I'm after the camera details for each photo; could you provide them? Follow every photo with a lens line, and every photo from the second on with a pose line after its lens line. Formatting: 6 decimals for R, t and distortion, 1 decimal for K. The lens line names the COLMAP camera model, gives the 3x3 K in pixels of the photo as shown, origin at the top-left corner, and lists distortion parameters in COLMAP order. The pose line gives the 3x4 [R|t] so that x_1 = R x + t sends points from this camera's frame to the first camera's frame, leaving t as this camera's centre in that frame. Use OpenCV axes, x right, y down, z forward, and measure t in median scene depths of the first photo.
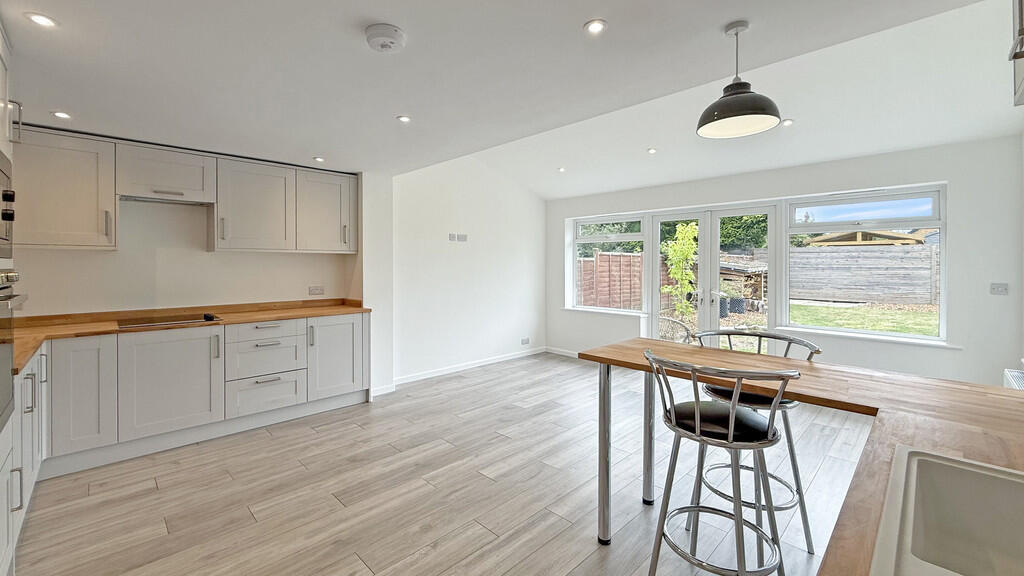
lens RADIAL K [[413.3, 0, 506.1], [0, 413.3, 264.0], [0, 0, 1]] dist [-0.001035, 0.000186]
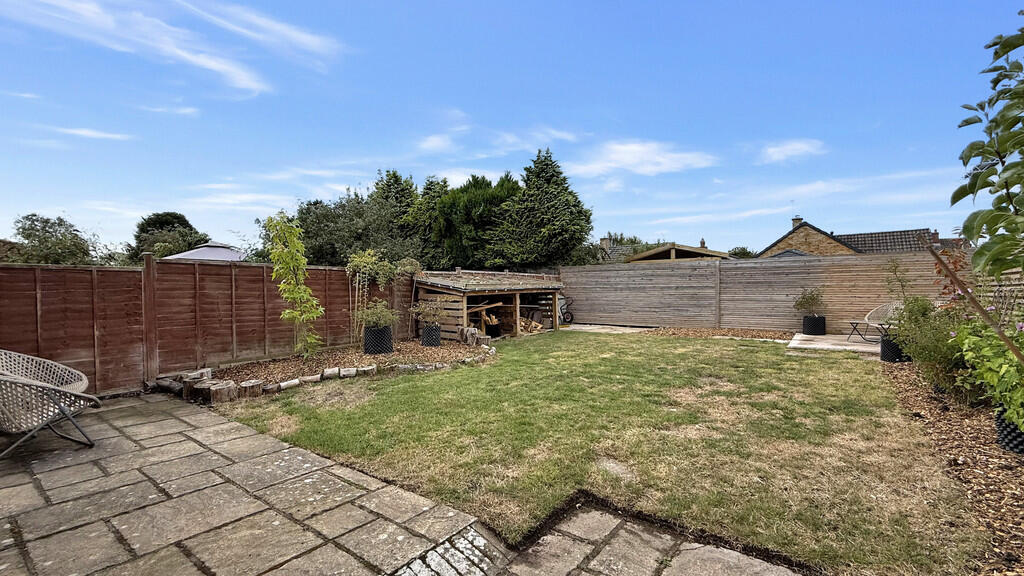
lens RADIAL K [[413.3, 0, 521.4], [0, 413.3, 297.5], [0, 0, 1]] dist [-0.001035, 0.000186]
pose [[0.988935, -0.008179, 0.148127, 0.669813], [0.006304, 0.999894, 0.013124, 0.025991], [-0.148219, -0.012045, 0.988881, 0.263630]]
